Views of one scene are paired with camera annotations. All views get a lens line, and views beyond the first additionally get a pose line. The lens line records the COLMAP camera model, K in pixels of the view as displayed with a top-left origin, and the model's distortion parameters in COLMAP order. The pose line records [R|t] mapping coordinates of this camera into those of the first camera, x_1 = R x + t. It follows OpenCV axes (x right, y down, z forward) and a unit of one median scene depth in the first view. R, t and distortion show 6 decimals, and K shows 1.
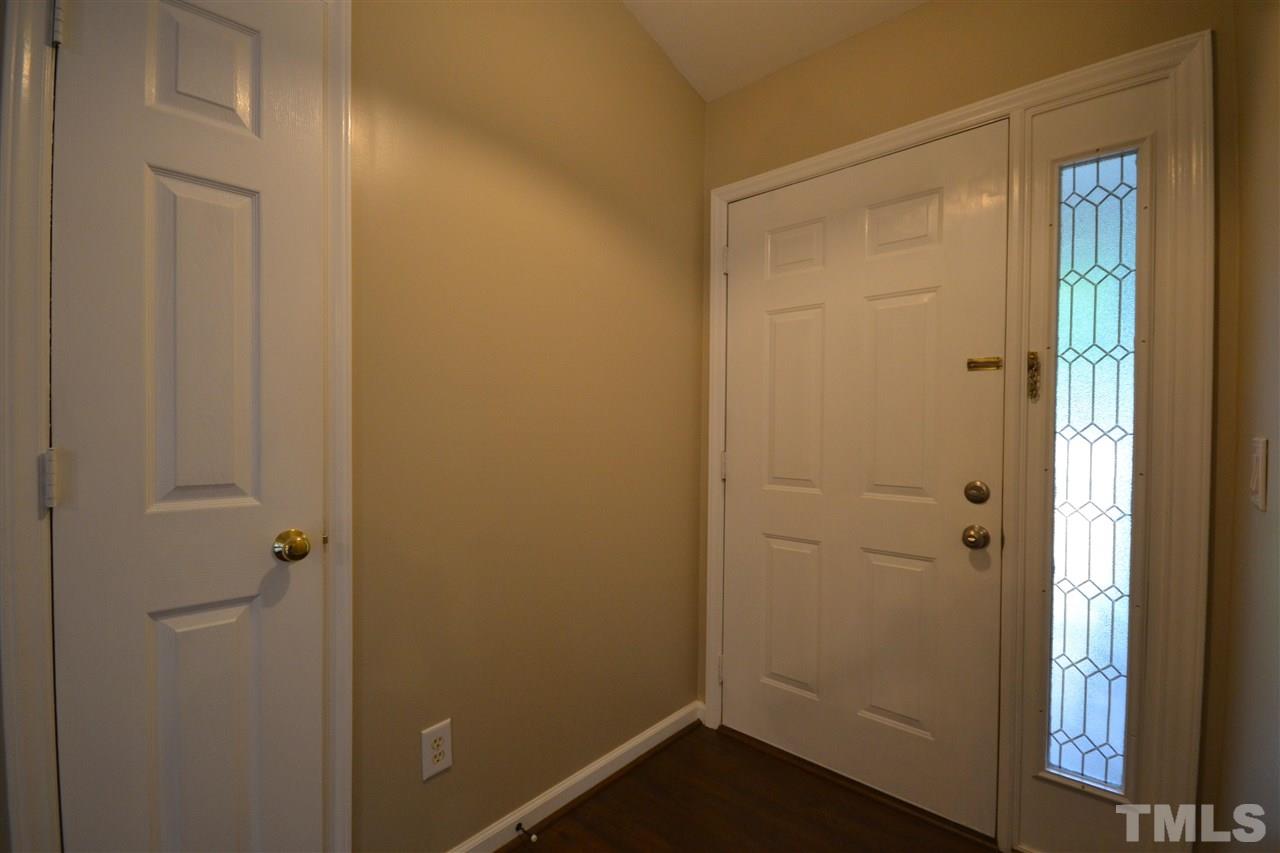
lens RADIAL K [[580.8, 0, 637.7], [0, 580.8, 438.4], [0, 0, 1]] dist [-0.000607, -0.003561]
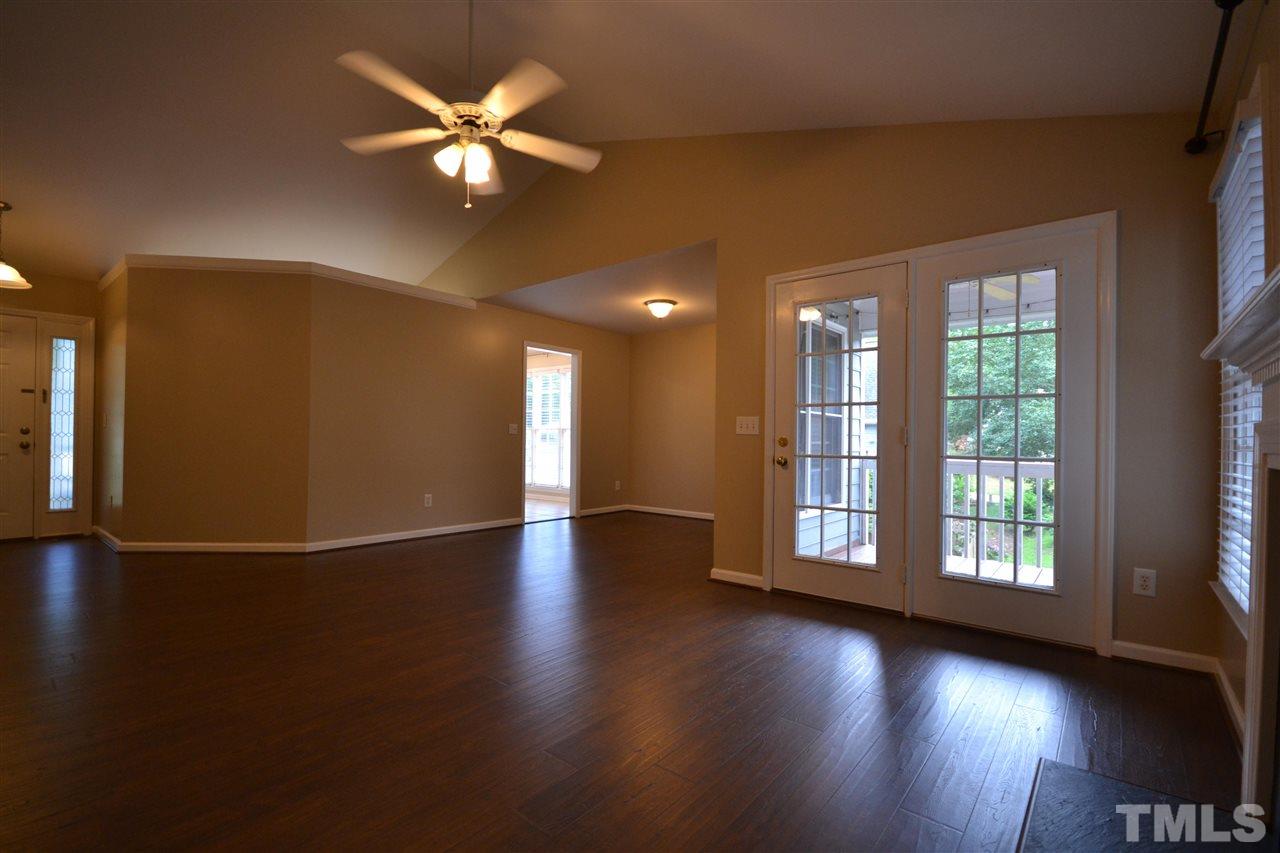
lens RADIAL K [[580.8, 0, 615.2], [0, 580.8, 426.7], [0, 0, 1]] dist [-0.000607, -0.003561]
pose [[-0.024075, 0.001861, 0.999708, -2.788945], [0.009407, 0.999954, -0.001635, 0.109643], [-0.999666, 0.009365, -0.024091, -2.266234]]
